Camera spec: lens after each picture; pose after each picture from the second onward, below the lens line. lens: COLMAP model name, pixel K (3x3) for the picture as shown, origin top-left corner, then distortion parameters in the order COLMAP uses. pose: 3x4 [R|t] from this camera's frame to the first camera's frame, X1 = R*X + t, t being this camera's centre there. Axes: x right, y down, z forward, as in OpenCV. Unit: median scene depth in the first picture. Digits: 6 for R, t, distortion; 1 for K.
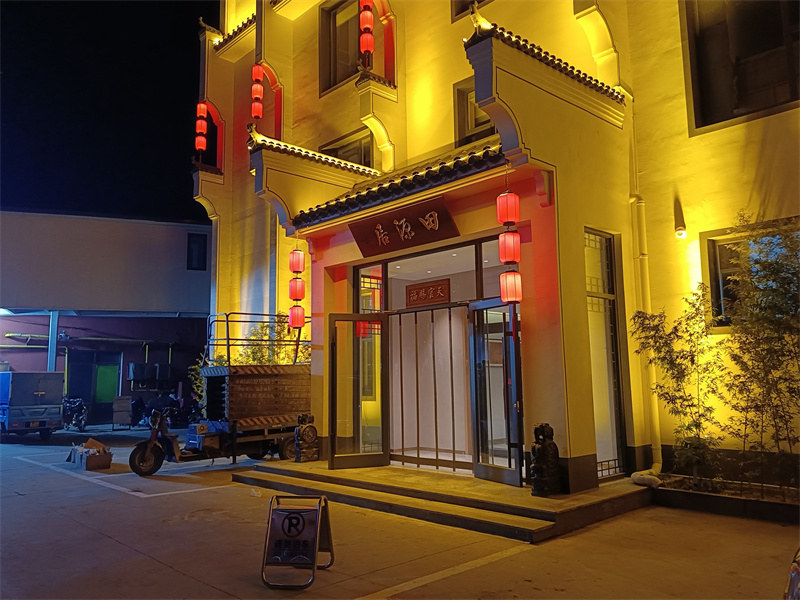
lens RADIAL K [[633.4, 0, 401.3], [0, 633.4, 297.6], [0, 0, 1]] dist [0.062314, -0.084867]
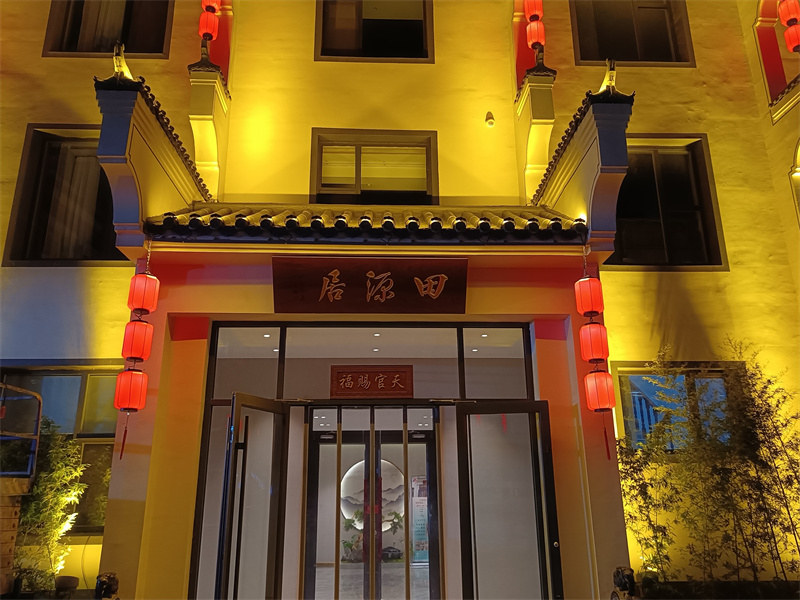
lens RADIAL K [[633.4, 0, 401.3], [0, 633.4, 297.6], [0, 0, 1]] dist [0.062314, -0.084867]
pose [[0.662369, 0.233703, 0.711794, -0.514845], [-0.099414, 0.969116, -0.225678, 0.065723], [-0.742552, 0.078720, 0.665146, 0.544783]]
